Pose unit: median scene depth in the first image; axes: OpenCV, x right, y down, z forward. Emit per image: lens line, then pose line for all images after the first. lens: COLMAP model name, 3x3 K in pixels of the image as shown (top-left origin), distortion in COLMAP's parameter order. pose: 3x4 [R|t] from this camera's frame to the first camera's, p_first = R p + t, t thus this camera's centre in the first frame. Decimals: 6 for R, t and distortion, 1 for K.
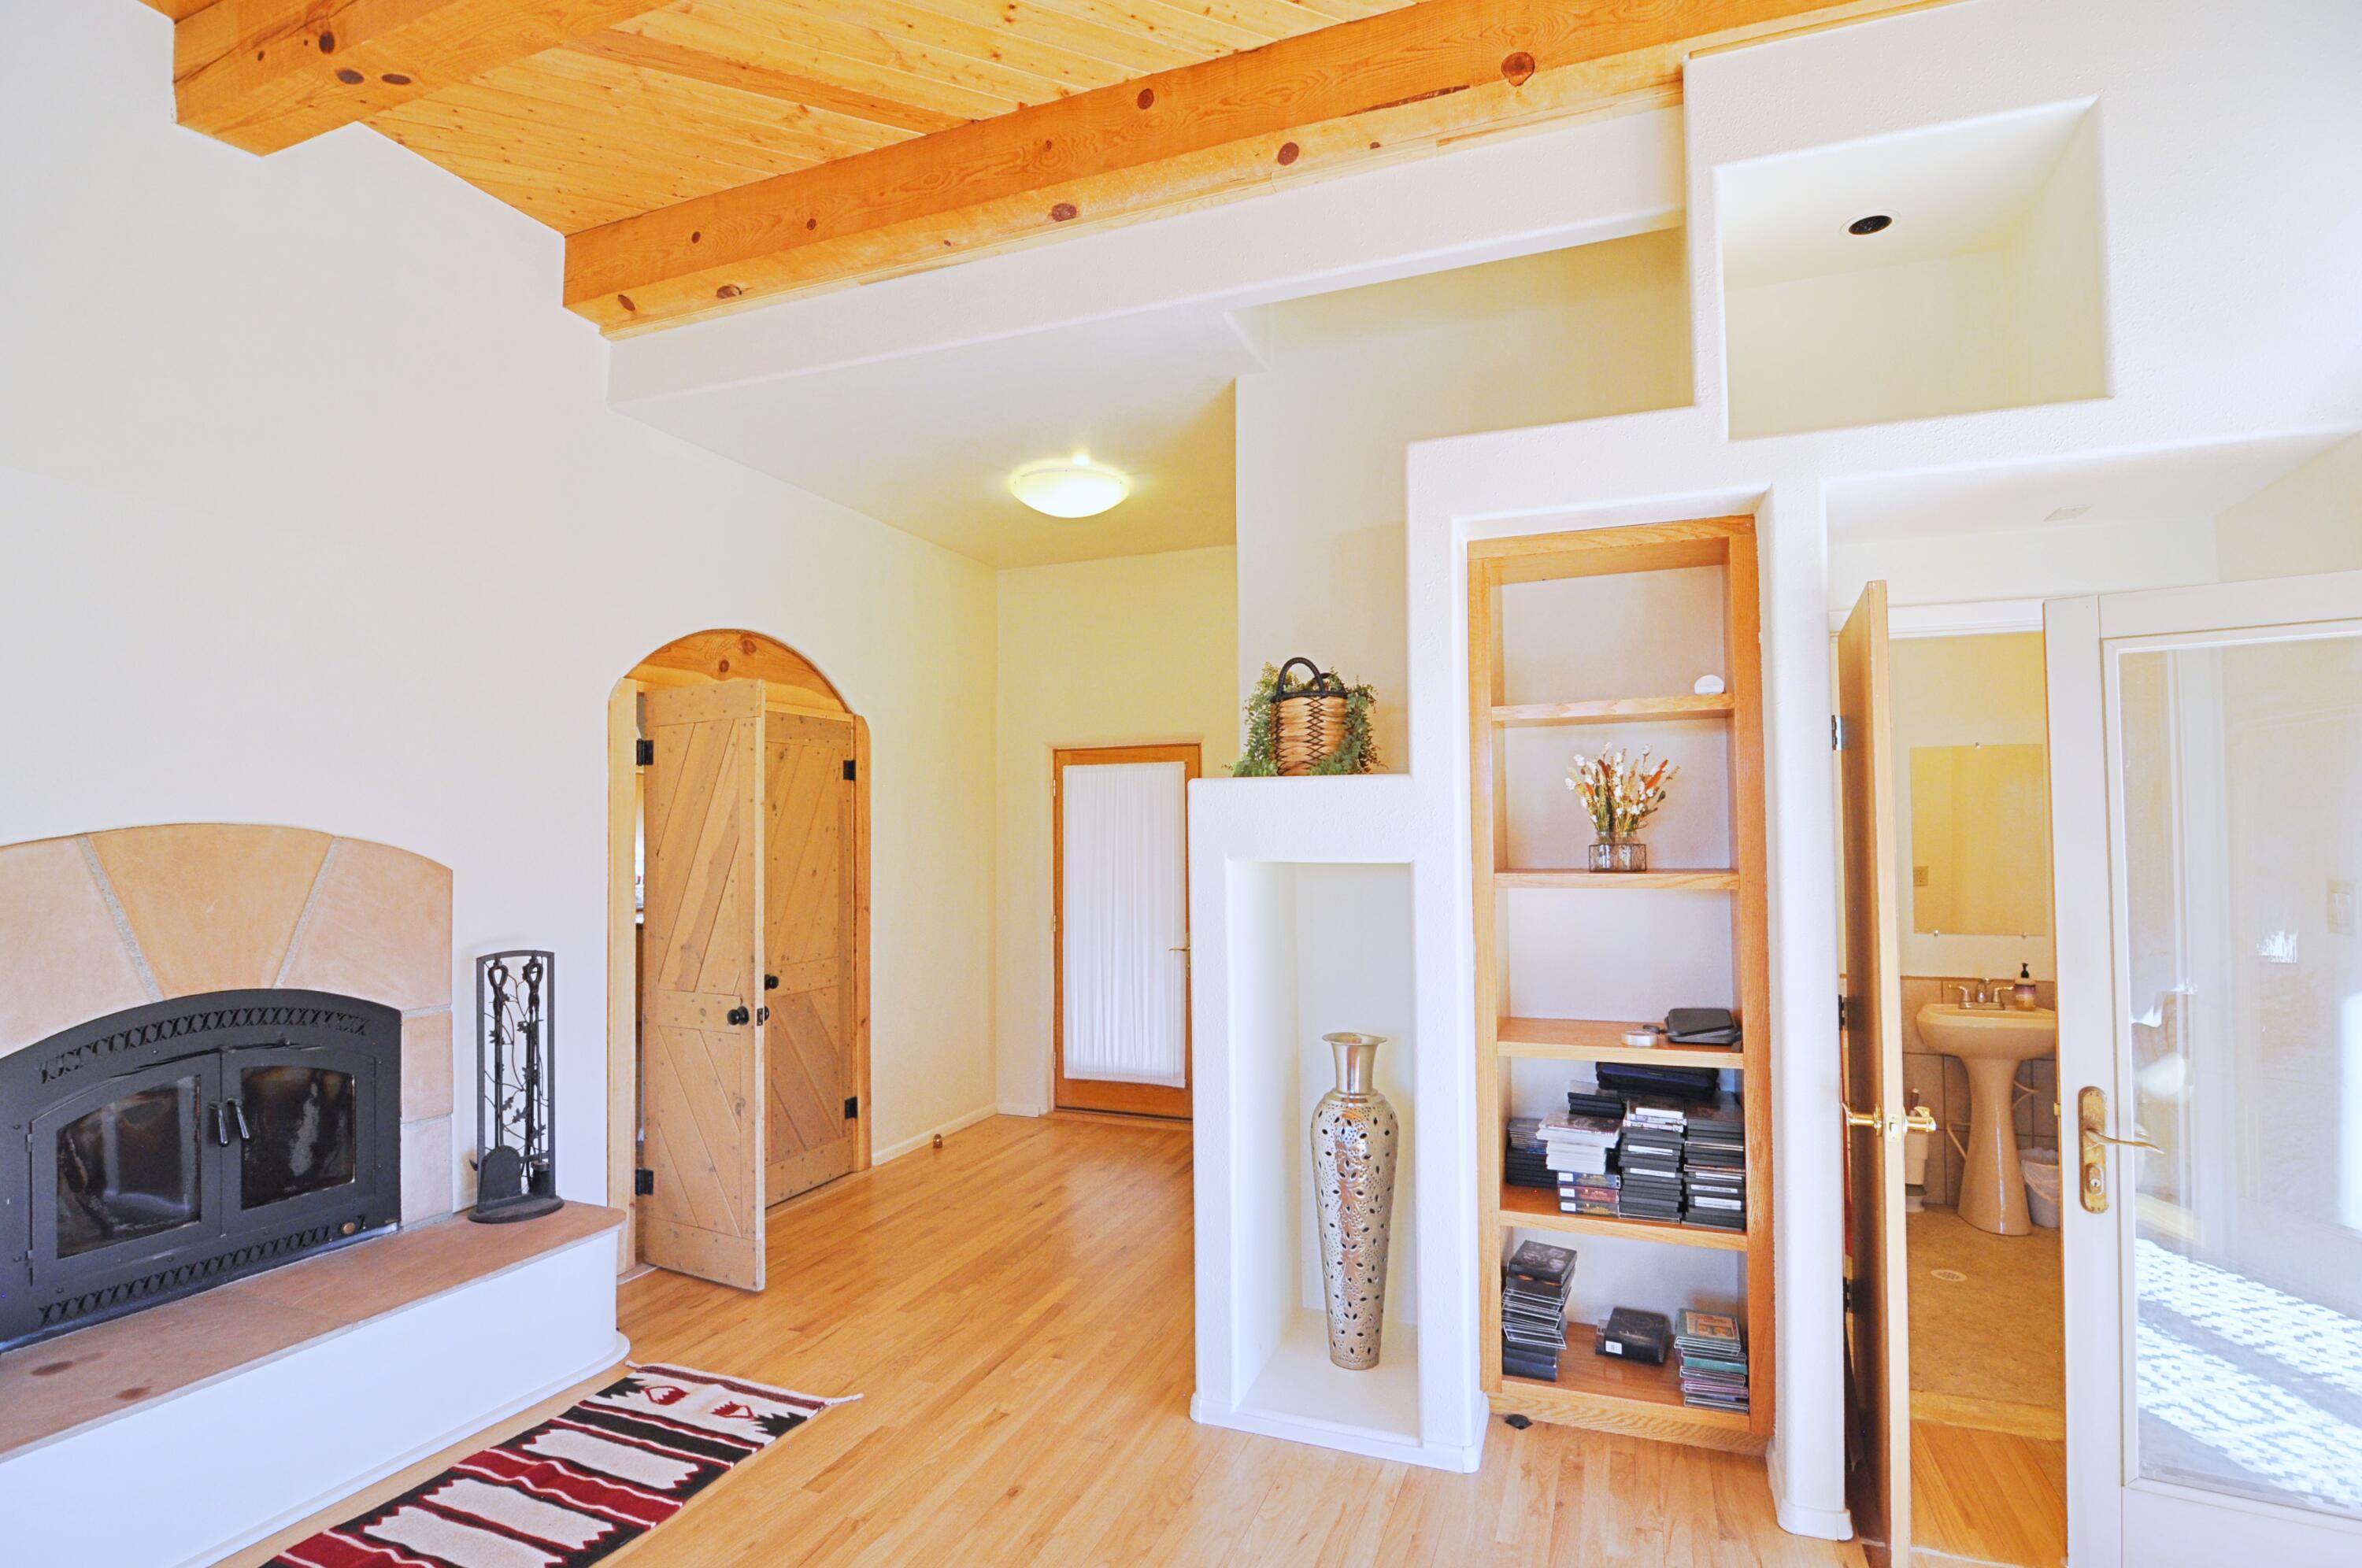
lens RADIAL K [[1127.1, 0, 1191.2], [0, 1127.1, 812.4], [0, 0, 1]] dist [-0.003736, -0.012616]
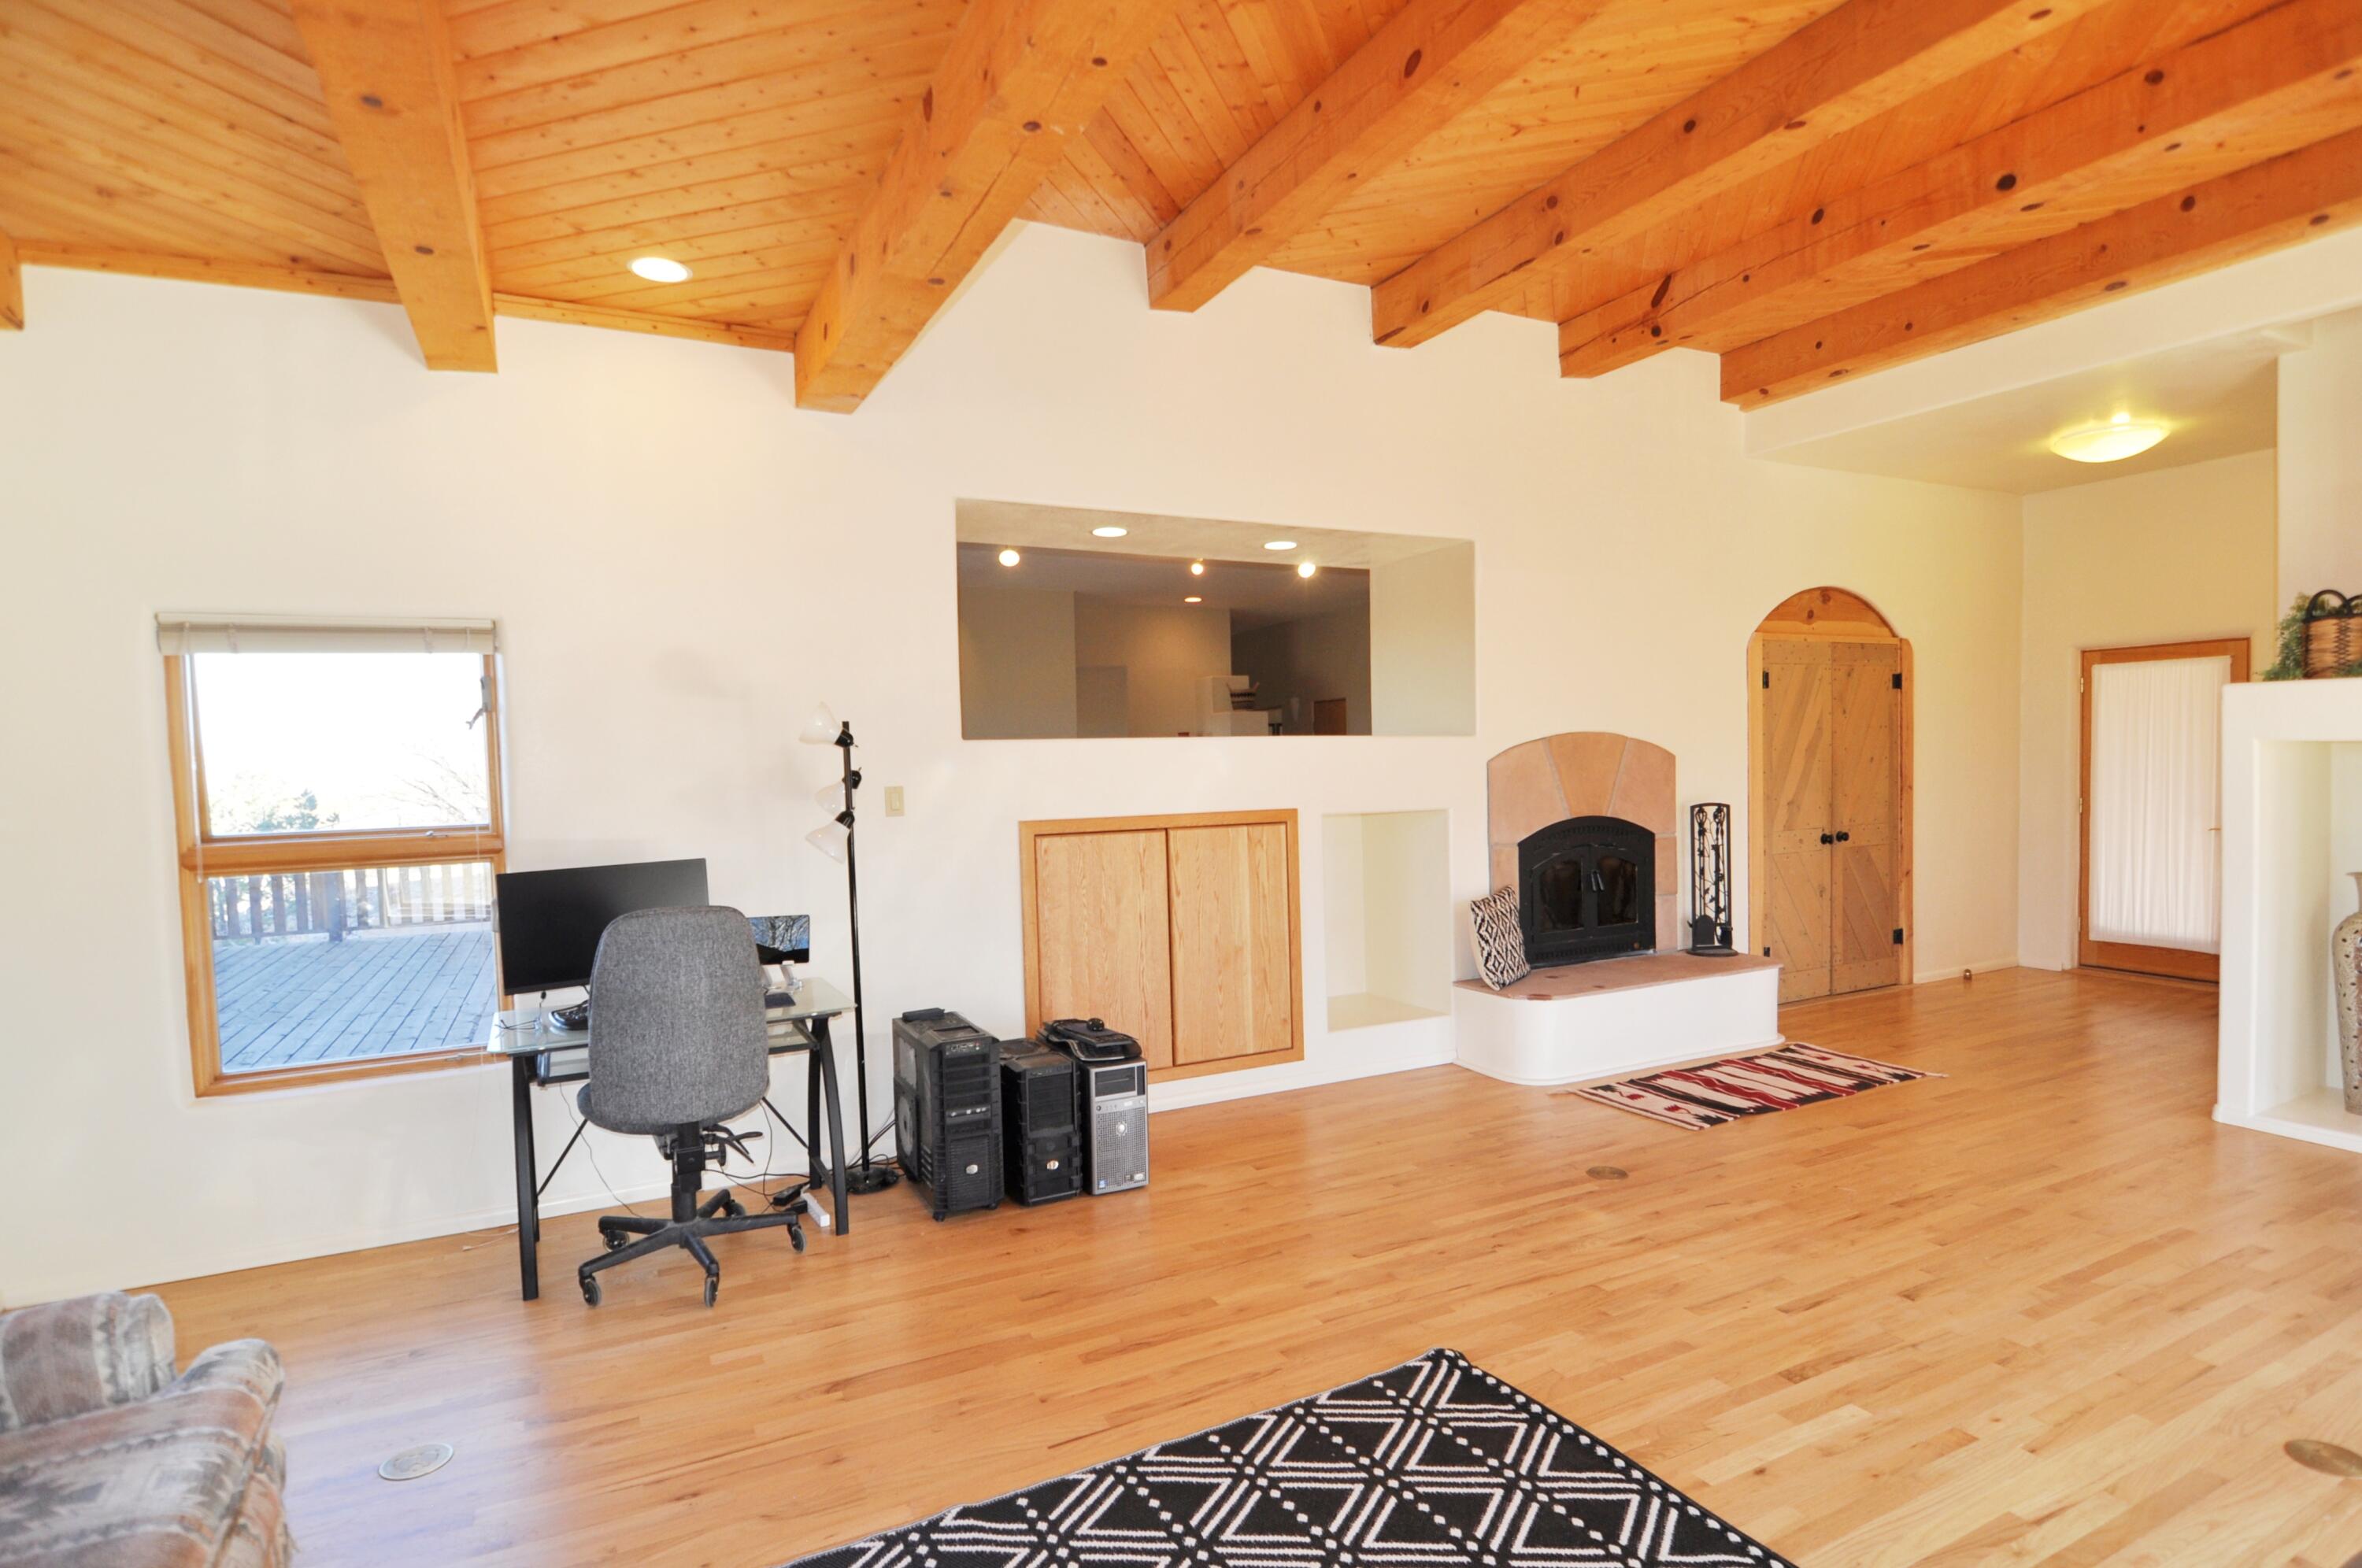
lens RADIAL K [[1202.7, 0, 1195.0], [0, 1202.7, 812.7], [0, 0, 1]] dist [-0.007699, -0.009086]
pose [[0.743256, 0.019748, -0.668715, 0.038699], [0.035552, 0.996986, 0.068957, -0.016144], [0.668061, -0.075027, 0.740314, -0.928278]]
